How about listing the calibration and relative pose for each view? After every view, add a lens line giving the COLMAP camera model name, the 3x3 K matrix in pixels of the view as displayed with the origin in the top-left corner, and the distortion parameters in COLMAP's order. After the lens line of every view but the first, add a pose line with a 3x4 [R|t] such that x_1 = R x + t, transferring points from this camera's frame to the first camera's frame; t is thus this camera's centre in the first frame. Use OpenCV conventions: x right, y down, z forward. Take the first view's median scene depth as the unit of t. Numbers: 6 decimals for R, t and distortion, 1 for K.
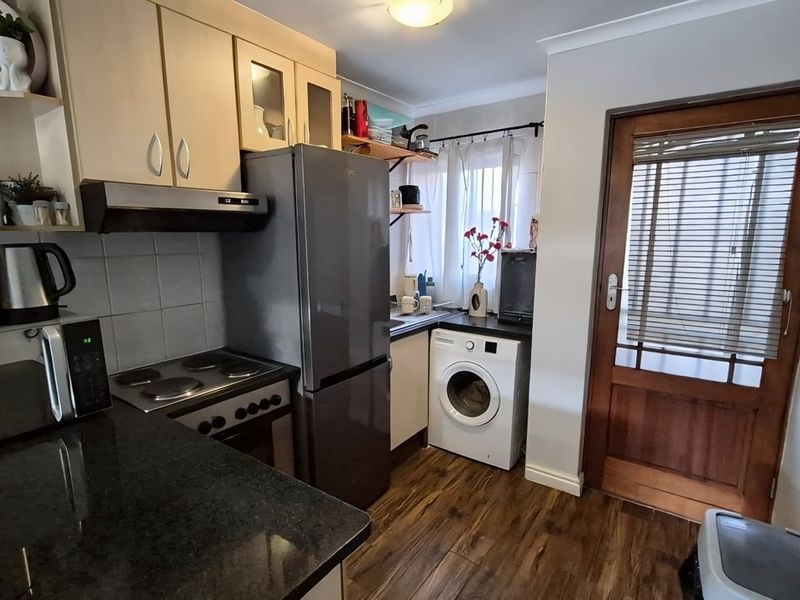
lens RADIAL K [[419.6, 0, 402.2], [0, 419.6, 308.1], [0, 0, 1]] dist [0.011340, -0.004151]
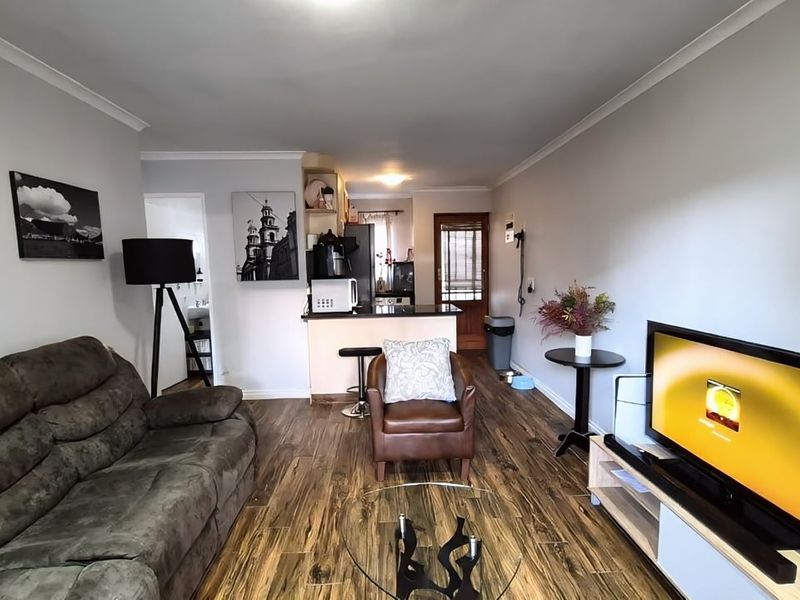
lens RADIAL K [[419.6, 0, 402.3], [0, 419.6, 298.2], [0, 0, 1]] dist [0.011340, -0.004151]
pose [[0.784554, -0.064822, 0.616663, -1.493153], [0.124977, 0.990641, -0.054870, 0.253039], [-0.607335, 0.120117, 0.785313, -1.082457]]
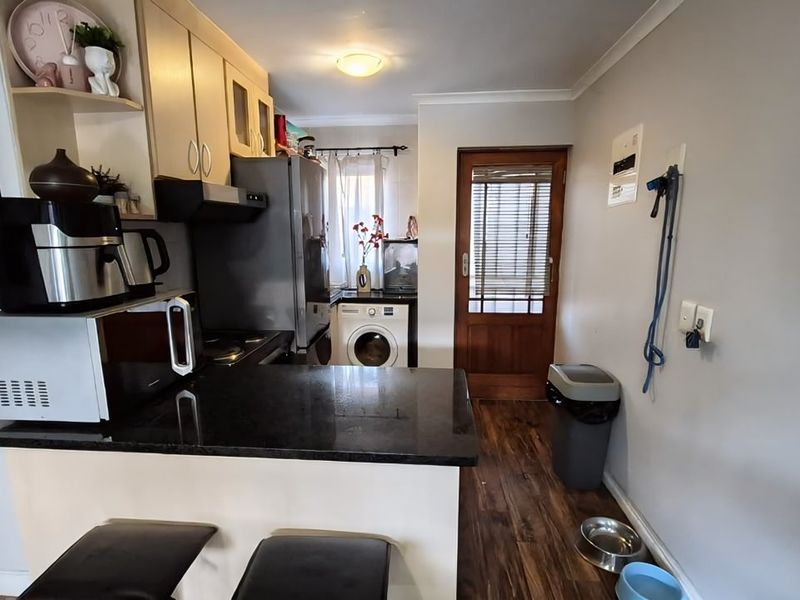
lens RADIAL K [[419.6, 0, 398.9], [0, 419.6, 304.4], [0, 0, 1]] dist [0.011340, -0.004151]
pose [[0.860845, -0.087510, 0.501286, -0.506085], [0.089420, 0.995788, 0.020276, 0.055259], [-0.500949, 0.027370, 0.865044, -0.211527]]
